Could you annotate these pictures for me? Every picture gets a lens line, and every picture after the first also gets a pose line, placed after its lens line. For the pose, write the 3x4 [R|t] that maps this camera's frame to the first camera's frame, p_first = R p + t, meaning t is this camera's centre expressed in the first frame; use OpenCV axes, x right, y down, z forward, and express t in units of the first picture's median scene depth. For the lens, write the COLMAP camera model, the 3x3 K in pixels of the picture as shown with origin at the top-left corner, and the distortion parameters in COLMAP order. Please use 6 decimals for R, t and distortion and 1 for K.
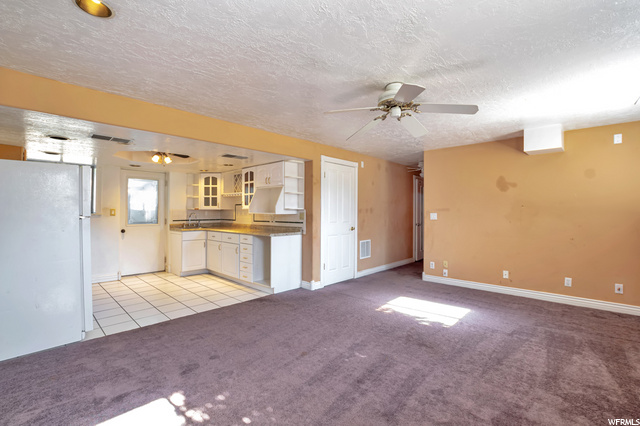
lens RADIAL K [[302.1, 0, 322.4], [0, 302.1, 208.1], [0, 0, 1]] dist [-0.028312, -0.000221]
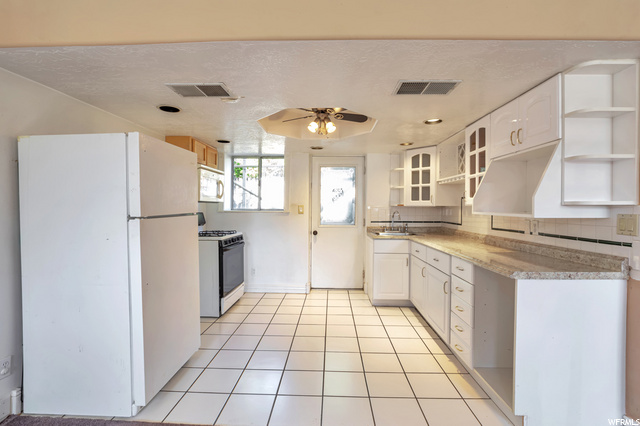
lens RADIAL K [[302.1, 0, 322.4], [0, 302.1, 208.1], [0, 0, 1]] dist [-0.028312, -0.000221]
pose [[0.674493, 0.003225, -0.738274, -0.047639], [0.003114, 0.999969, 0.007214, 0.003960], [0.738274, -0.007165, 0.674463, 0.449076]]
